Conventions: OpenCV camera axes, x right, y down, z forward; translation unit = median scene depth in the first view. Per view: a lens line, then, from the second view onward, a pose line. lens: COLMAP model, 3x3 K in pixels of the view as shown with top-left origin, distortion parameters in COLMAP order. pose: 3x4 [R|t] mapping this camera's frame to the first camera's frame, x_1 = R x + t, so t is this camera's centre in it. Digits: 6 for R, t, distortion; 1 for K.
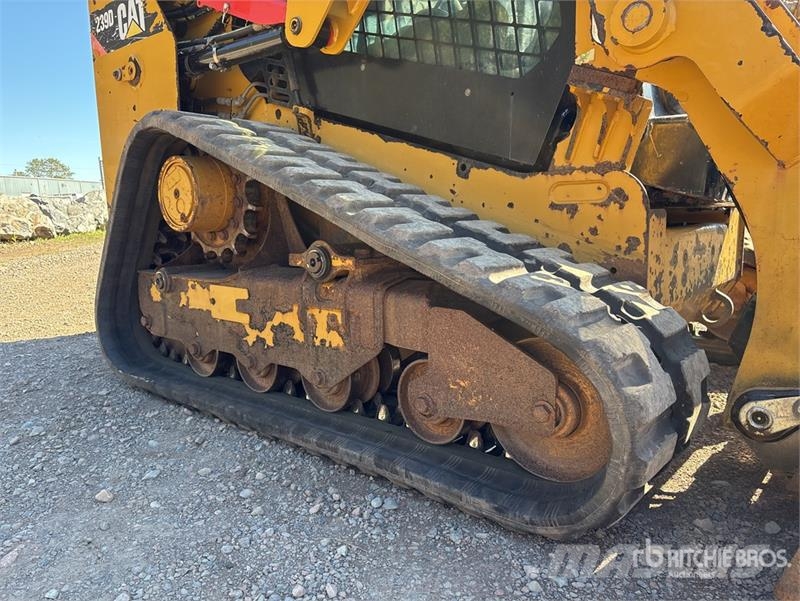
lens RADIAL K [[618.2, 0, 405.2], [0, 618.2, 294.8], [0, 0, 1]] dist [0.075798, -0.037758]
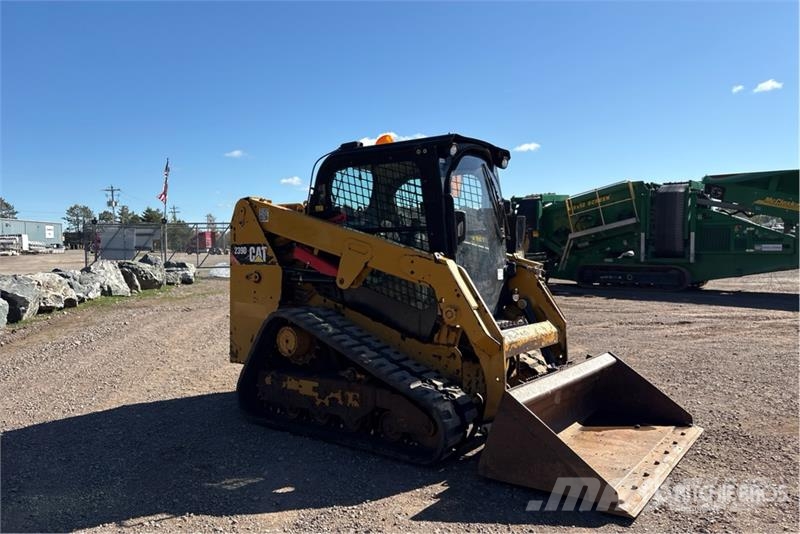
lens RADIAL K [[623.1, 0, 410.2], [0, 623.1, 242.2], [0, 0, 1]] dist [0.068103, -0.058059]
pose [[0.995789, 0.021499, 0.089120, -0.127212], [-0.007956, 0.988713, -0.149614, -0.208744], [-0.091331, 0.148275, 0.984720, -1.738232]]
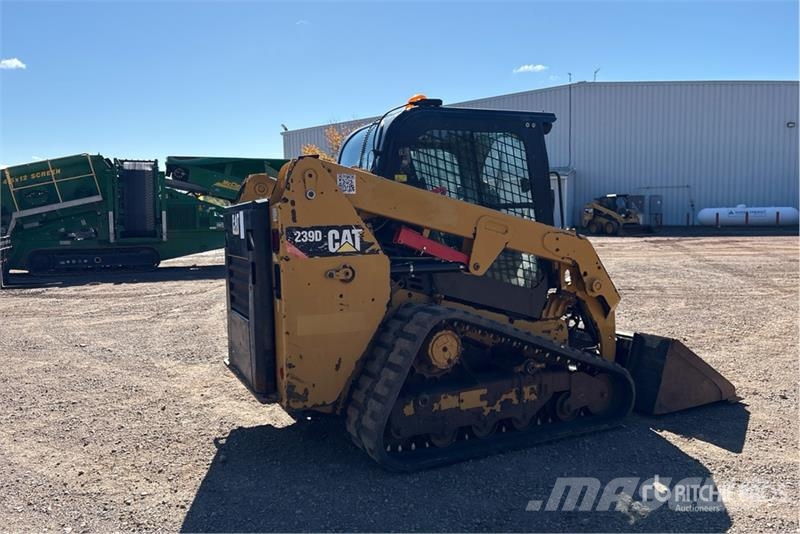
lens RADIAL K [[623.1, 0, 377.9], [0, 623.1, 247.4], [0, 0, 1]] dist [0.068103, -0.058059]
pose [[0.397171, -0.028669, 0.917297, -2.497869], [0.141049, 0.989544, -0.030145, -0.503764], [-0.906841, 0.141356, 0.397061, 0.444580]]
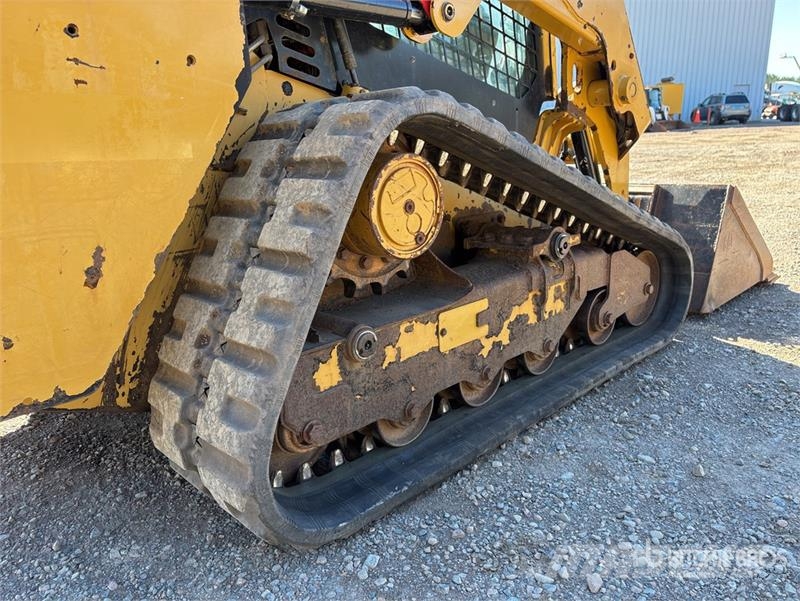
lens RADIAL K [[618.2, 0, 404.3], [0, 618.2, 300.0], [0, 0, 1]] dist [0.075798, -0.037758]
pose [[0.078758, -0.244434, 0.966462, -1.231705], [0.175268, 0.957768, 0.227952, -0.254184], [-0.981366, 0.151437, 0.118273, 1.075686]]
